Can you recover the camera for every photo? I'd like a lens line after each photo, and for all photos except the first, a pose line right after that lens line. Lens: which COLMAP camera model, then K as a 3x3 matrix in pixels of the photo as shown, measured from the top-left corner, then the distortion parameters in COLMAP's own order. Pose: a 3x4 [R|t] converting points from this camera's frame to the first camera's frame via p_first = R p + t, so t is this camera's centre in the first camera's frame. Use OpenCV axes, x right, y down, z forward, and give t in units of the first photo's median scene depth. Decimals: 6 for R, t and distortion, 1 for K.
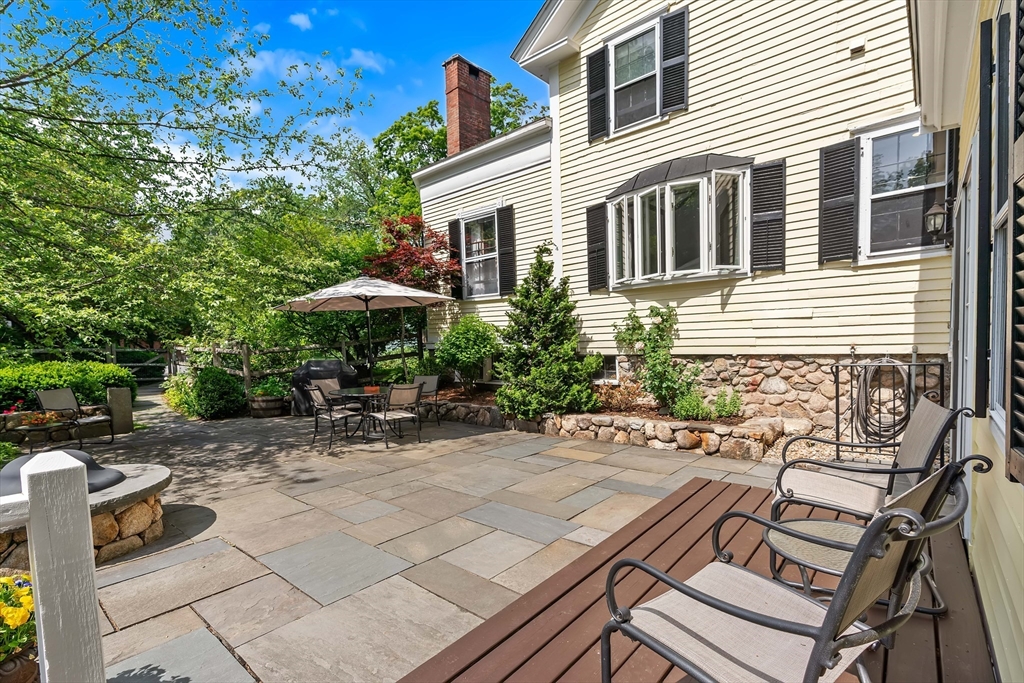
lens RADIAL K [[458.2, 0, 507.5], [0, 458.2, 345.8], [0, 0, 1]] dist [0.001426, 0.000218]
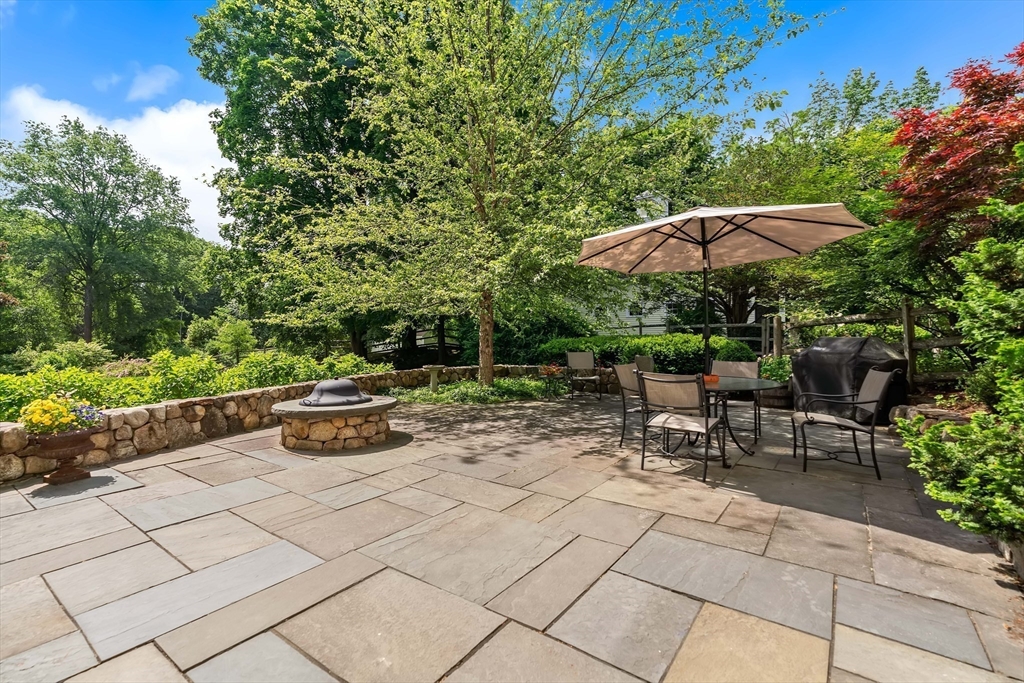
lens RADIAL K [[458.2, 0, 510.7], [0, 458.2, 338.2], [0, 0, 1]] dist [0.001426, 0.000218]
pose [[0.058218, 0.014525, -0.998198, 0.399843], [0.014116, 0.999782, 0.015372, 0.026814], [0.998204, -0.014986, 0.058000, 0.831451]]
